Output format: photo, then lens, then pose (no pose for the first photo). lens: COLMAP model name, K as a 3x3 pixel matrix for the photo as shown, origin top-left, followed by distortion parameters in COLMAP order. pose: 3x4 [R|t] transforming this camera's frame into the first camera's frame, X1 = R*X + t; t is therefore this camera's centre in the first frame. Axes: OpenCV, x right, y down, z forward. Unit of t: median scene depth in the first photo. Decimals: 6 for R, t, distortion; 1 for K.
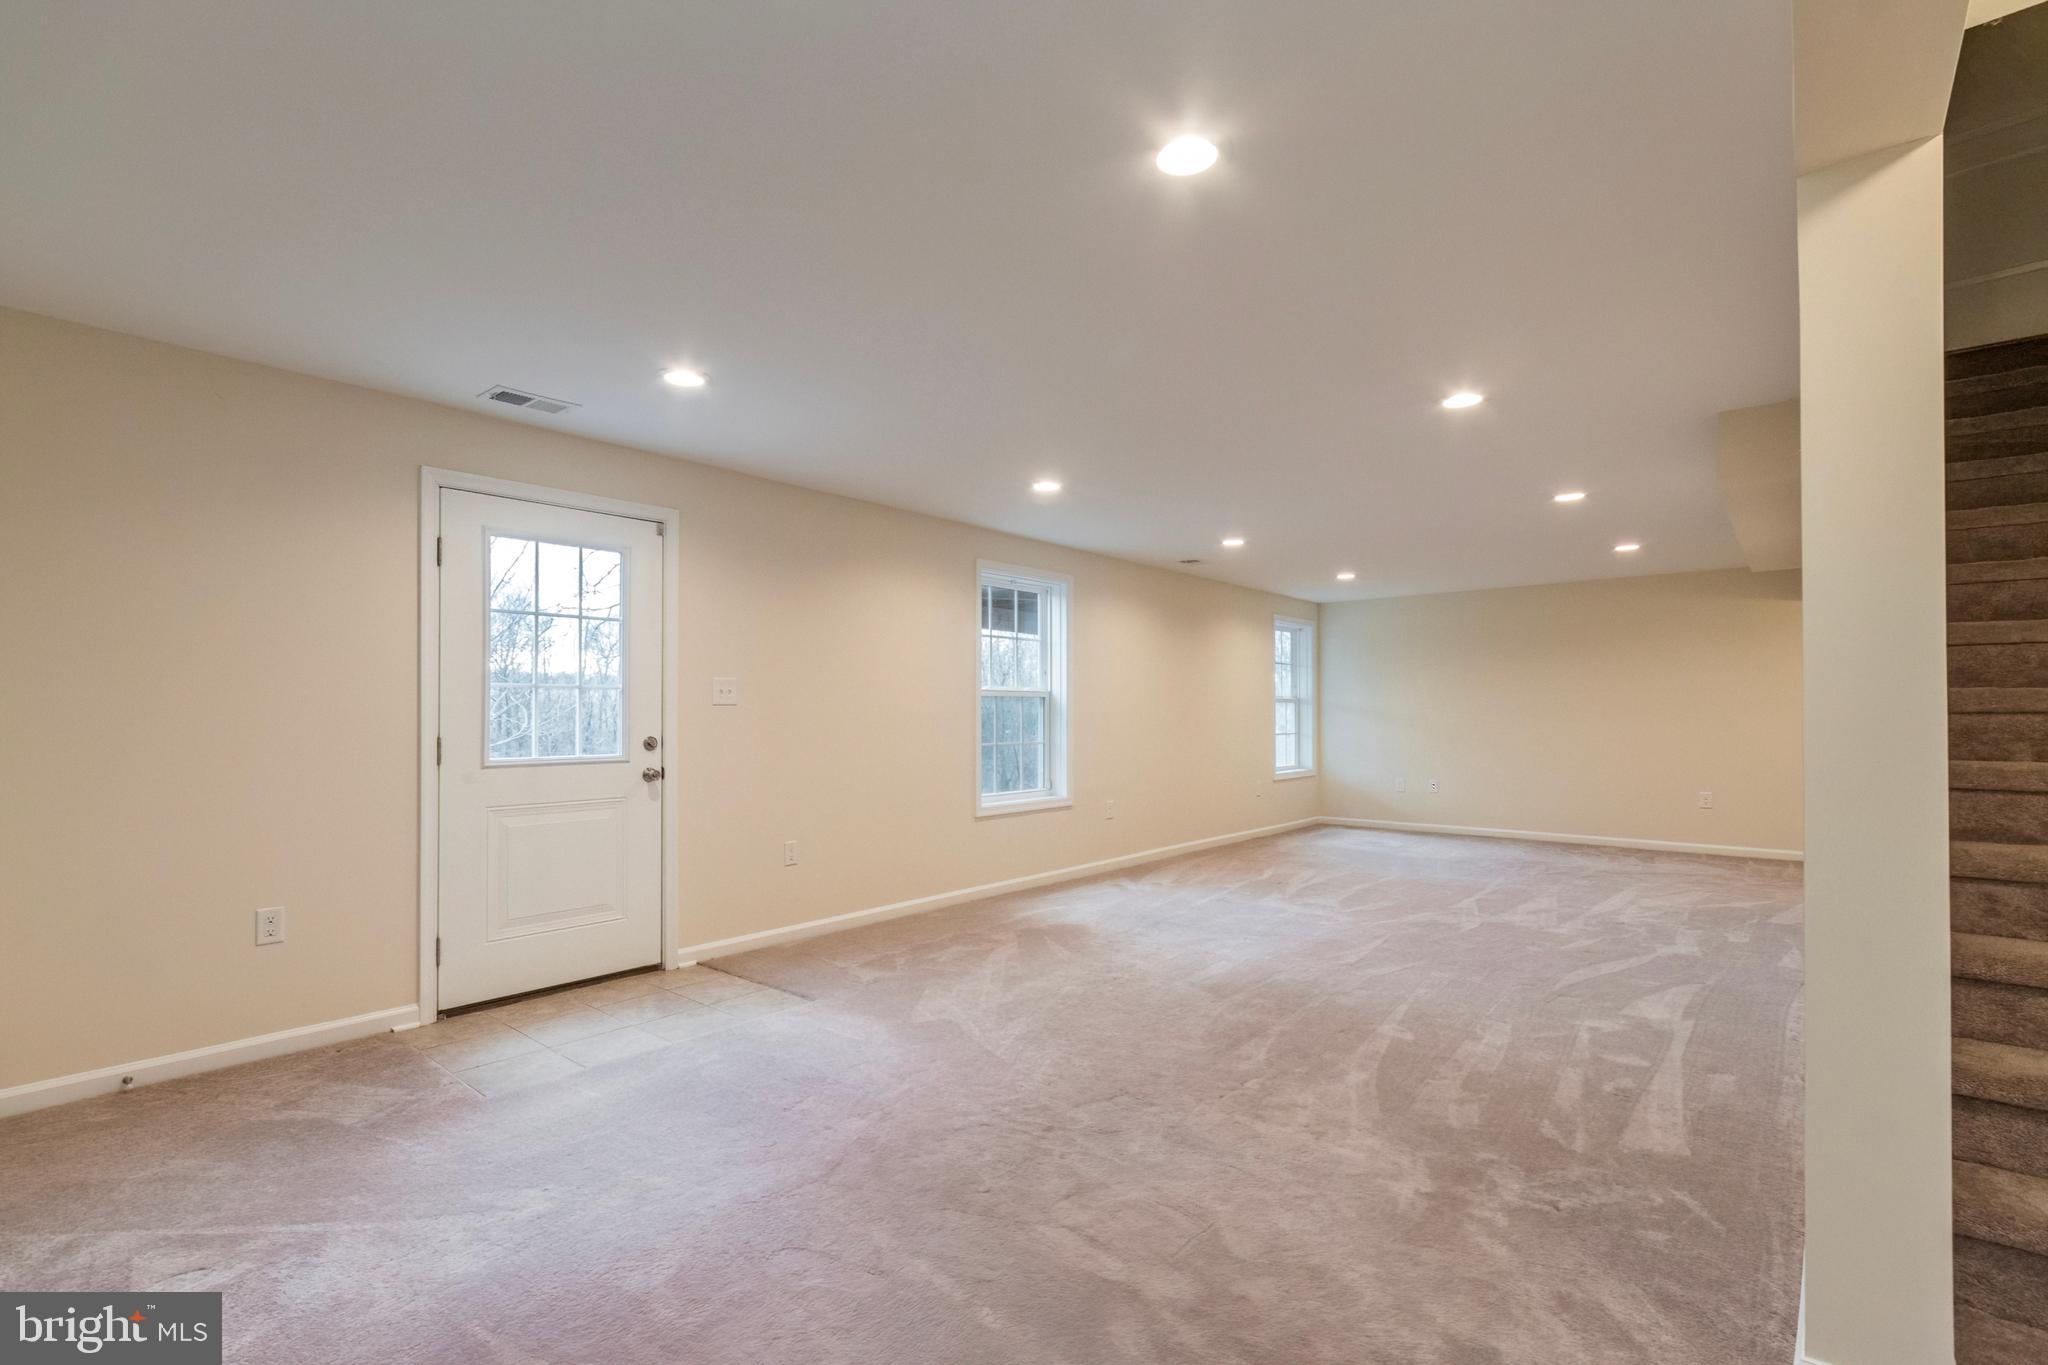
lens RADIAL K [[941.6, 0, 1018.4], [0, 941.6, 705.7], [0, 0, 1]] dist [0.000056, -0.000285]
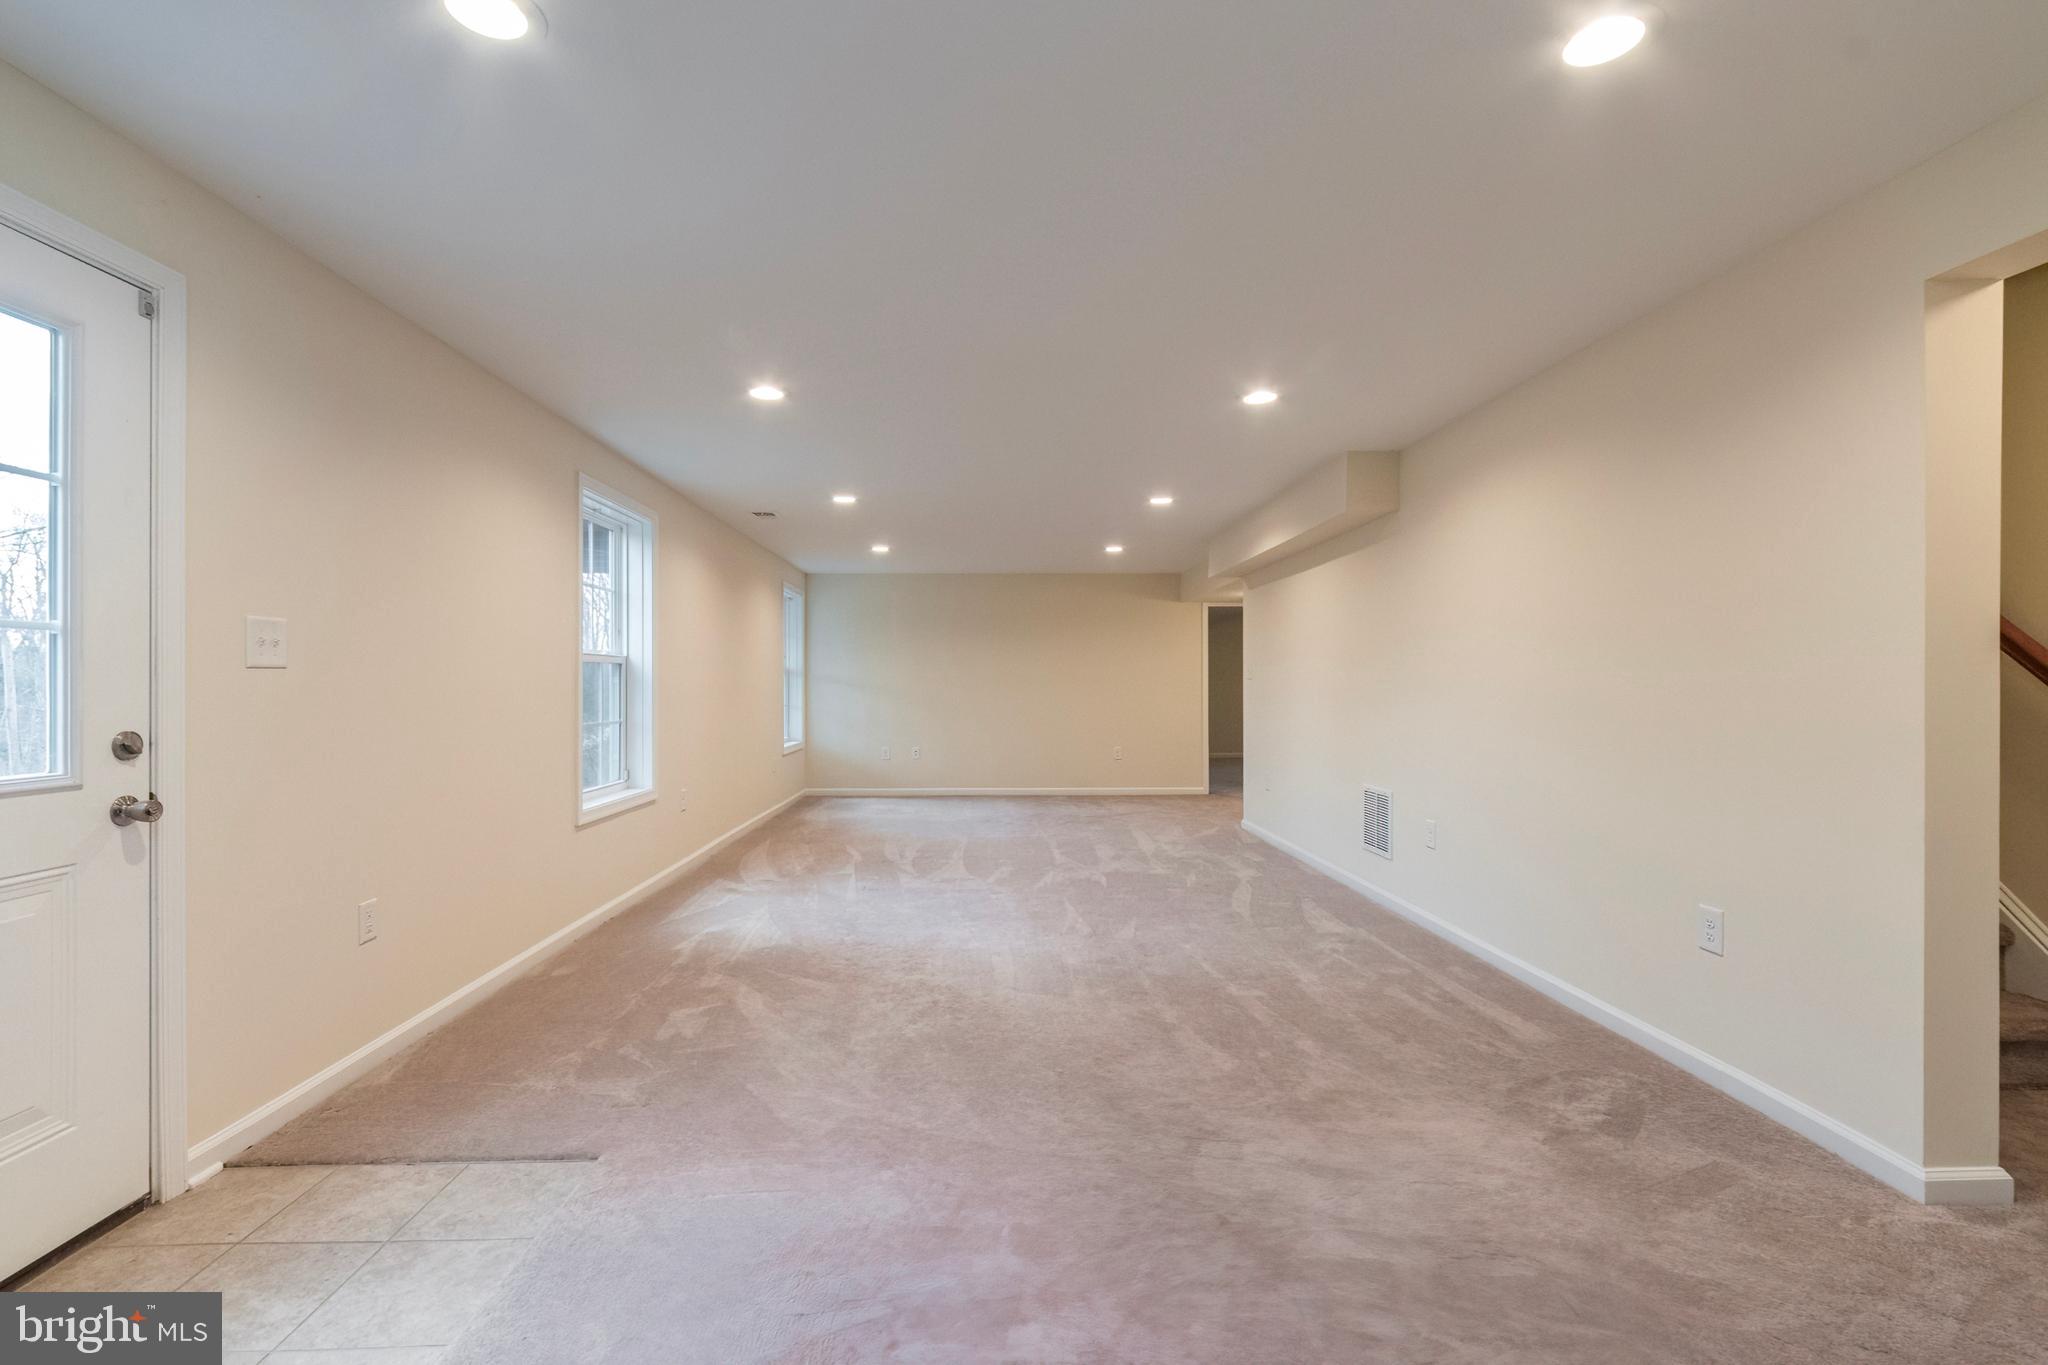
lens RADIAL K [[899.3, 0, 1018.4], [0, 899.3, 689.0], [0, 0, 1]] dist [0.000409, -0.000196]
pose [[0.736745, -0.001995, 0.676168, -0.365172], [-0.006504, 0.999928, 0.010037, 0.003665], [-0.676139, -0.011793, 0.736679, 0.355048]]
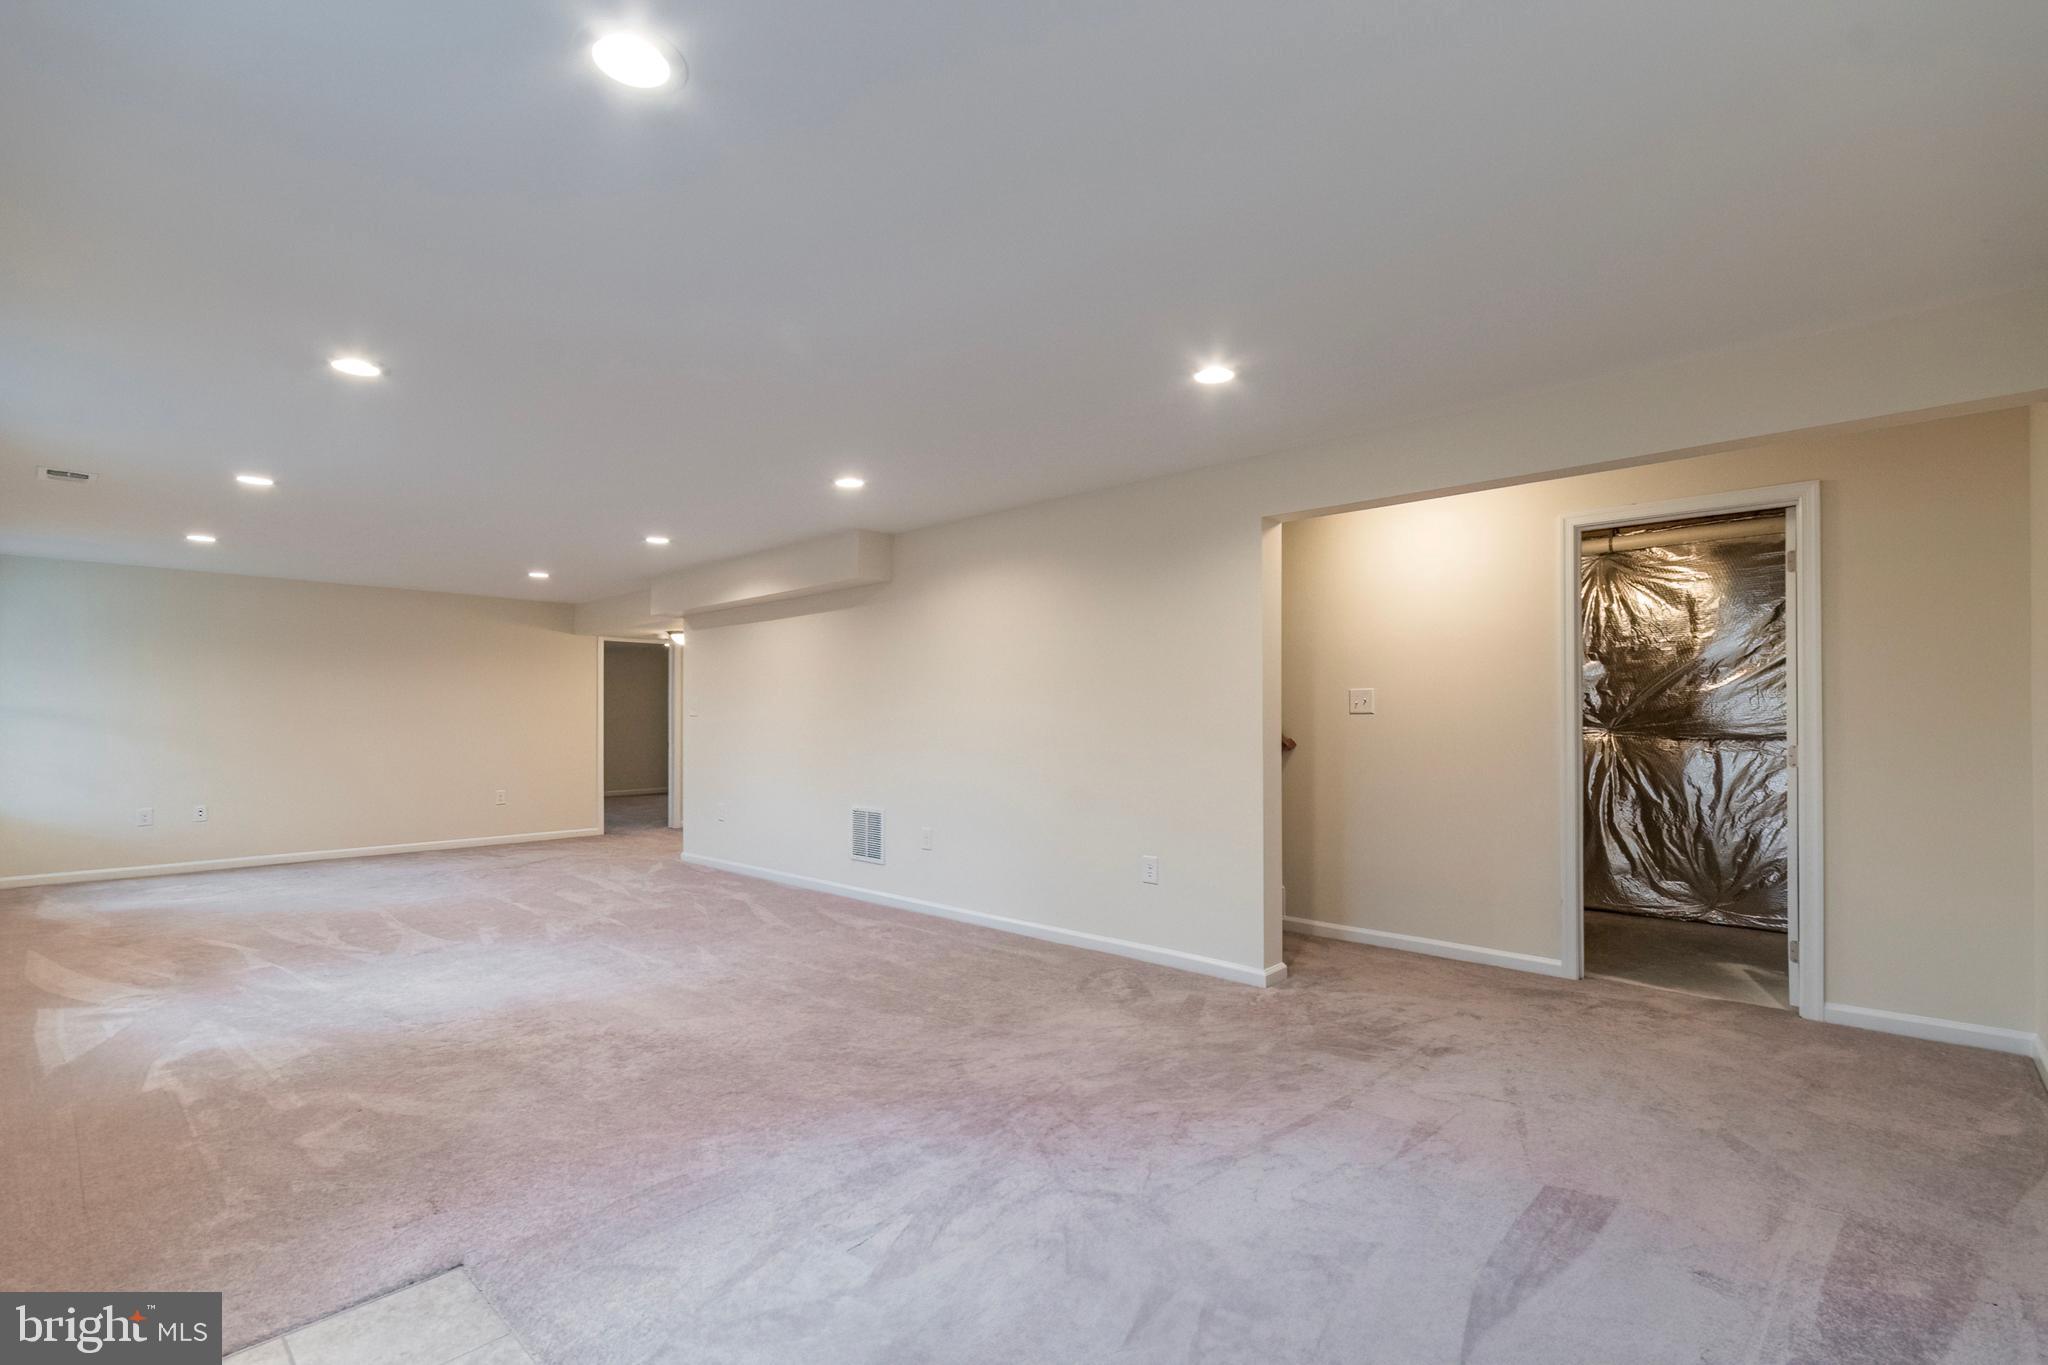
lens RADIAL K [[904.0, 0, 1017.2], [0, 904.0, 720.9], [0, 0, 1]] dist [0.001736, 0.000150]
pose [[0.041940, 0.000584, 0.999120, -0.642714], [-0.009535, 0.999955, -0.000184, 0.002518], [-0.999075, -0.009519, 0.041943, 0.600477]]
